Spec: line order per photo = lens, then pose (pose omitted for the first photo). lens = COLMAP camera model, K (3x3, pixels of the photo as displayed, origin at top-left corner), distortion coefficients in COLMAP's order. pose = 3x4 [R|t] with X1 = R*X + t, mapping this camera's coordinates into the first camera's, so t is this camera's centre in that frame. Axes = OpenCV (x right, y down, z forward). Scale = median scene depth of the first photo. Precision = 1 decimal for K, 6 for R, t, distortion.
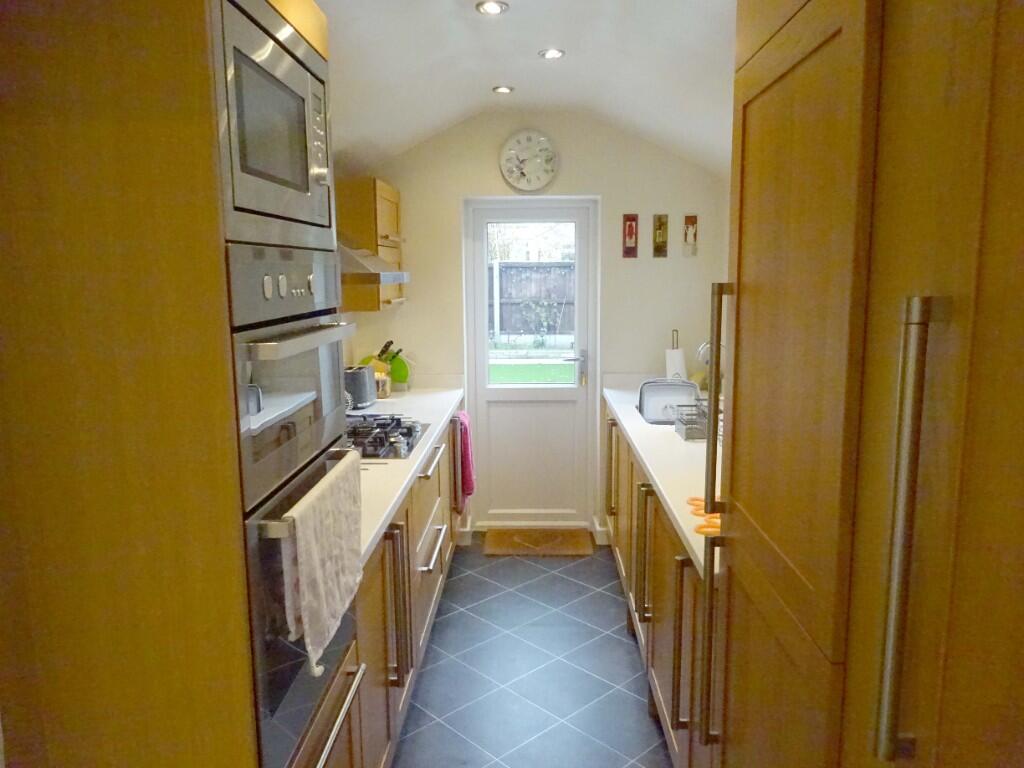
lens RADIAL K [[751.1, 0, 508.9], [0, 751.1, 386.6], [0, 0, 1]] dist [-0.012984, 0.010070]
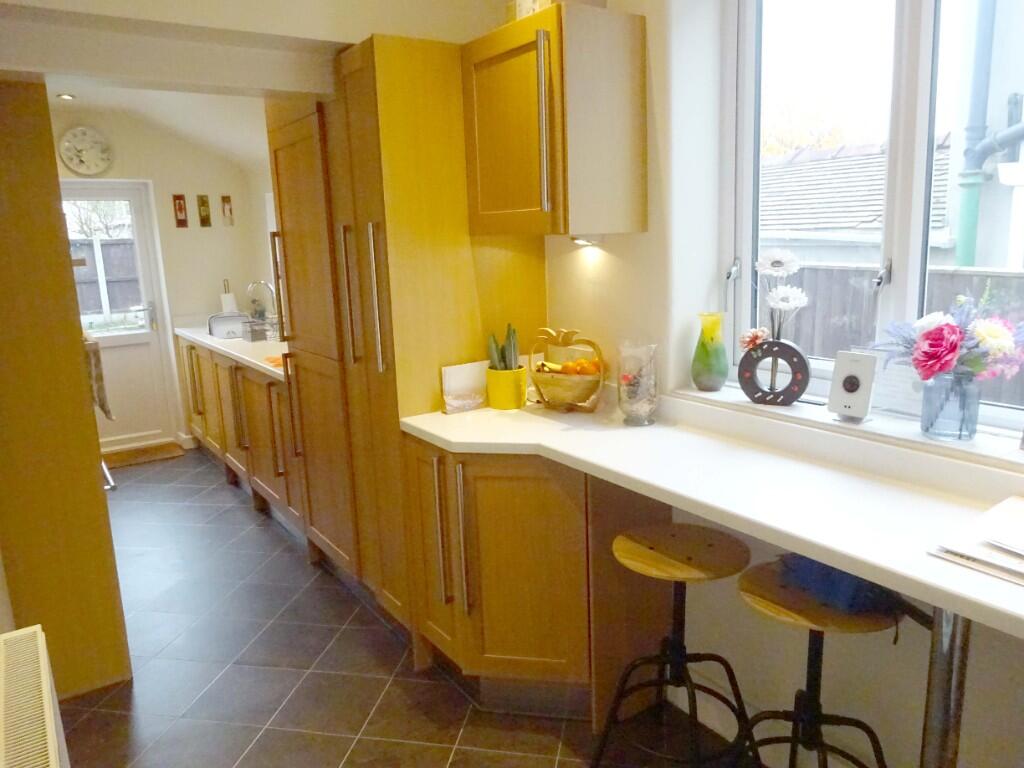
lens RADIAL K [[751.1, 0, 515.8], [0, 751.1, 383.8], [0, 0, 1]] dist [-0.012984, 0.010070]
pose [[0.804665, -0.134354, 0.578328, -0.149075], [0.118658, 0.990800, 0.065081, 0.076530], [-0.581751, 0.016255, 0.813204, -0.370198]]
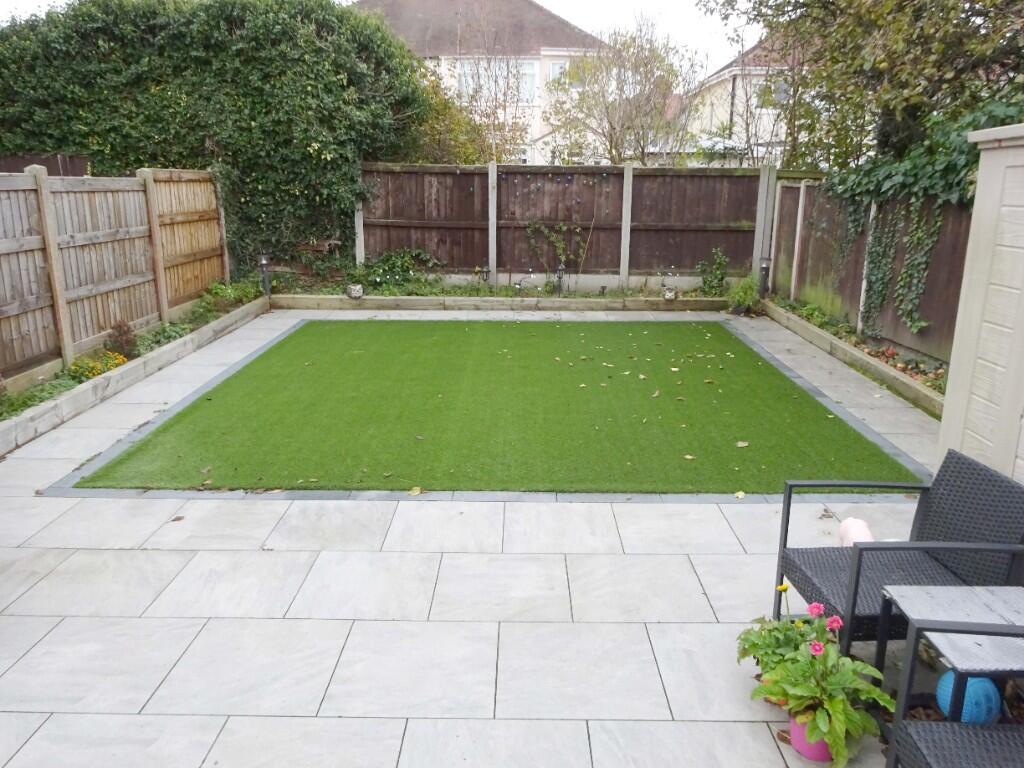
lens RADIAL K [[751.1, 0, 515.1], [0, 751.1, 381.0], [0, 0, 1]] dist [-0.012984, 0.010070]
pose [[0.999650, 0.011063, 0.024019, -0.037400], [-0.013135, 0.996045, 0.087878, -0.107737], [-0.022952, -0.088163, 0.995842, 1.058601]]
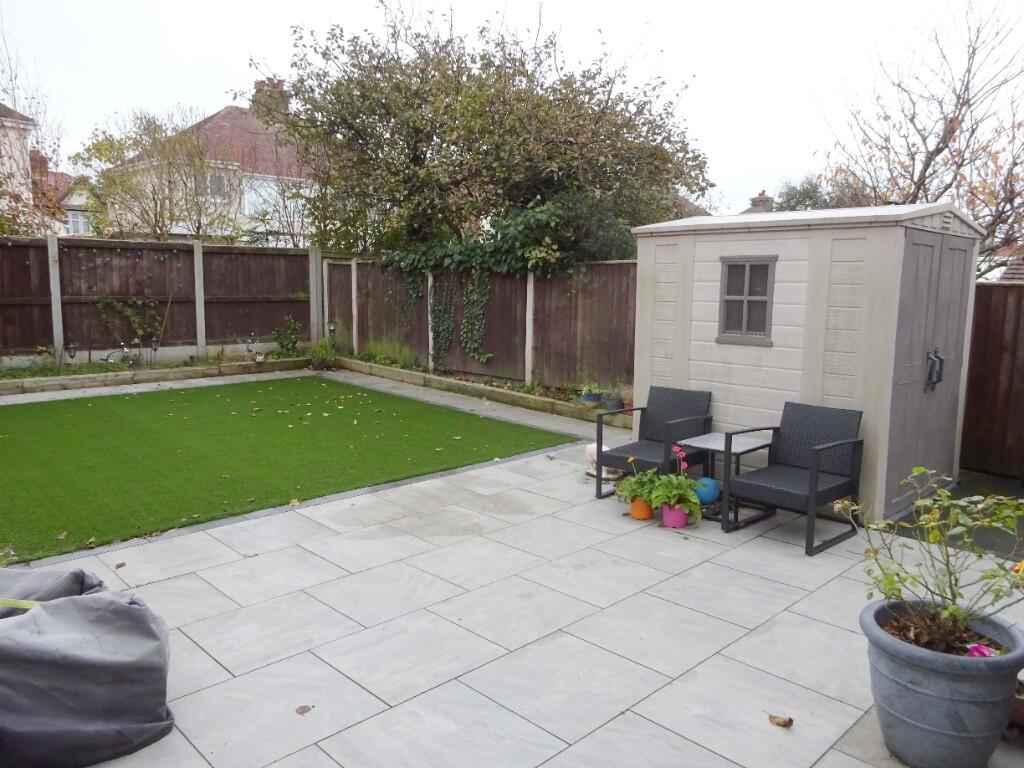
lens RADIAL K [[751.1, 0, 515.6], [0, 751.1, 383.9], [0, 0, 1]] dist [-0.012984, 0.010070]
pose [[0.694627, -0.081484, 0.714741, -0.718898], [0.100169, 0.994841, 0.016067, -0.043210], [-0.712362, 0.060435, 0.699205, 0.963090]]
